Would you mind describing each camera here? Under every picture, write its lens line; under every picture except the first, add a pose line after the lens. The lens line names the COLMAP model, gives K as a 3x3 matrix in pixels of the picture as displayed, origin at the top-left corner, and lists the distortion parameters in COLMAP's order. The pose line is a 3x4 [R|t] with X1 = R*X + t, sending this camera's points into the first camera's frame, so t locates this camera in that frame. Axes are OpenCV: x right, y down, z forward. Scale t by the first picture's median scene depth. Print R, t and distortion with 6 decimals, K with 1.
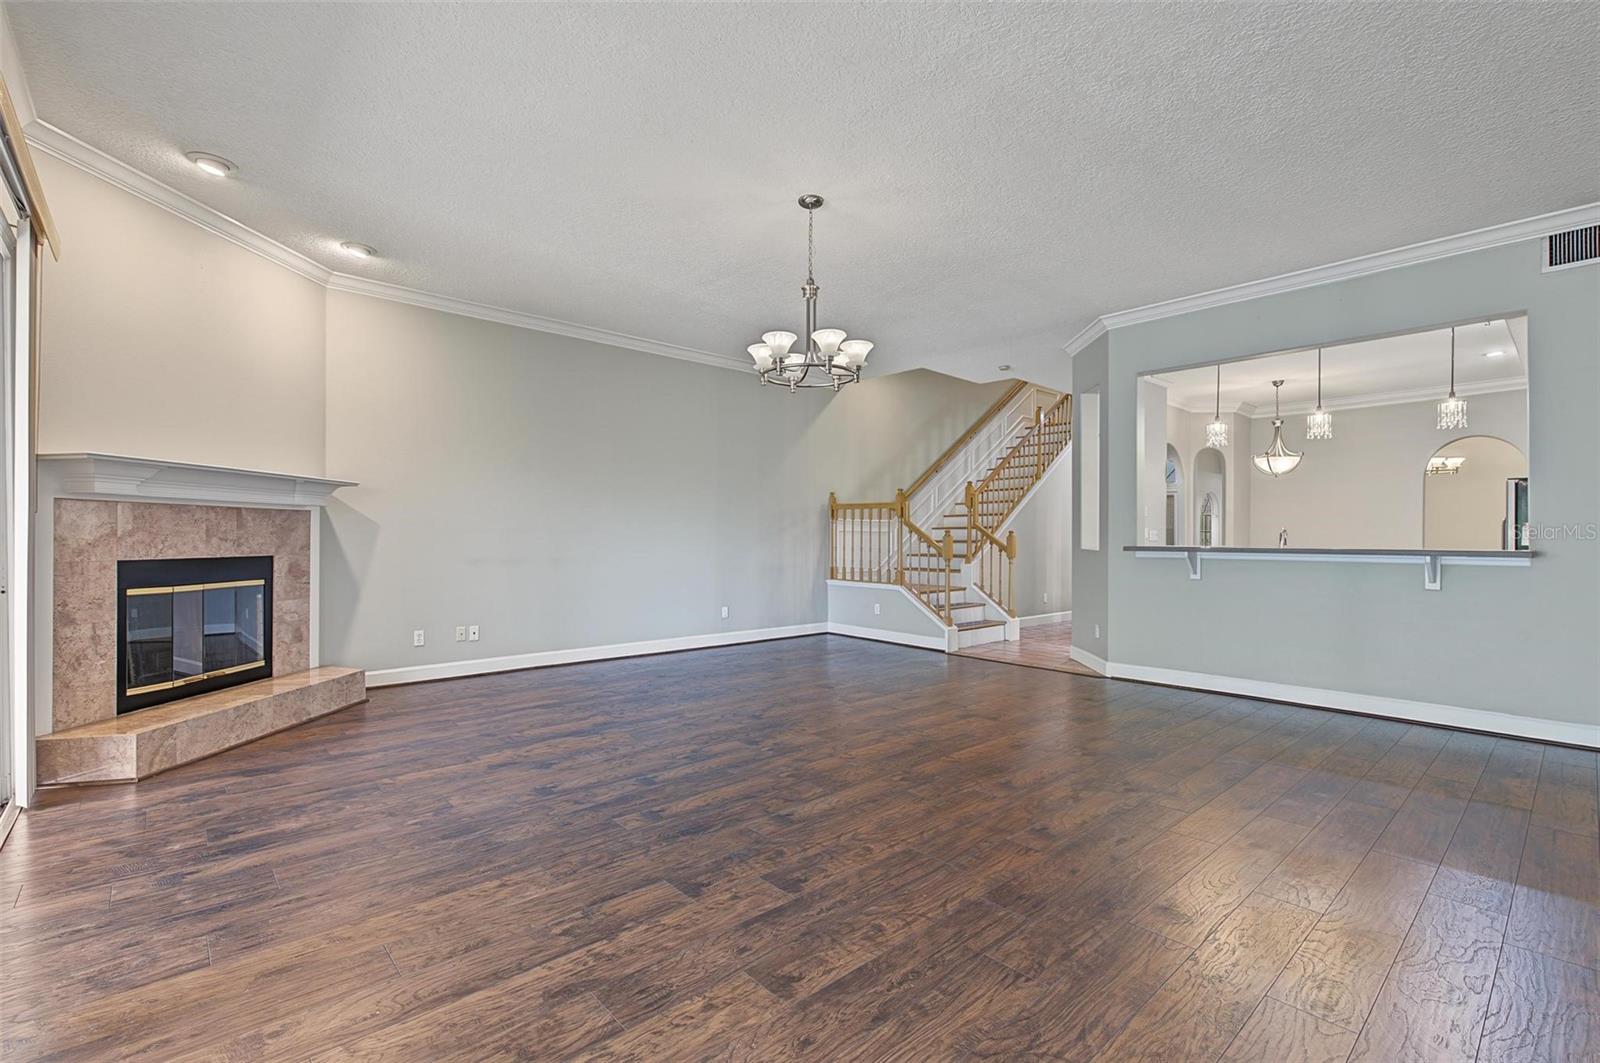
lens RADIAL K [[697.6, 0, 790.4], [0, 697.6, 538.1], [0, 0, 1]] dist [0.000687, 0.000205]
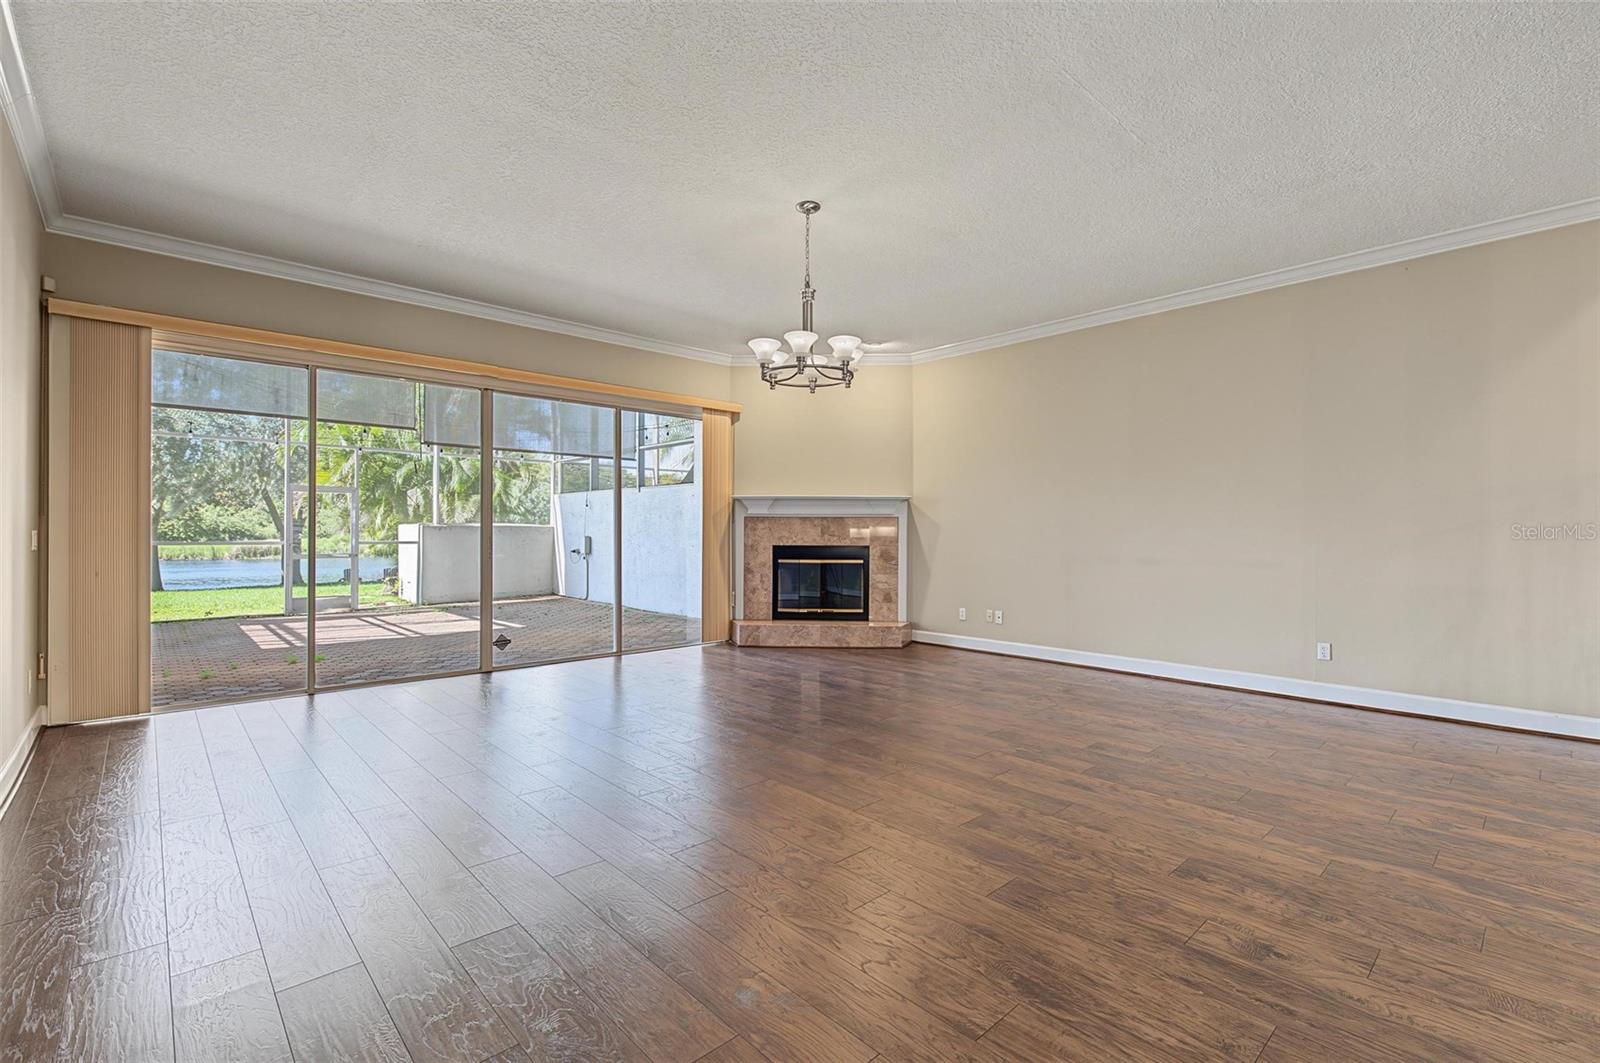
lens RADIAL K [[697.6, 0, 800.3], [0, 697.6, 530.3], [0, 0, 1]] dist [0.000687, 0.000205]
pose [[0.014533, -0.012091, -0.999821, 0.988378], [-0.005811, 0.999909, -0.012176, 0.010804], [0.999878, 0.005987, 0.014461, 0.920575]]
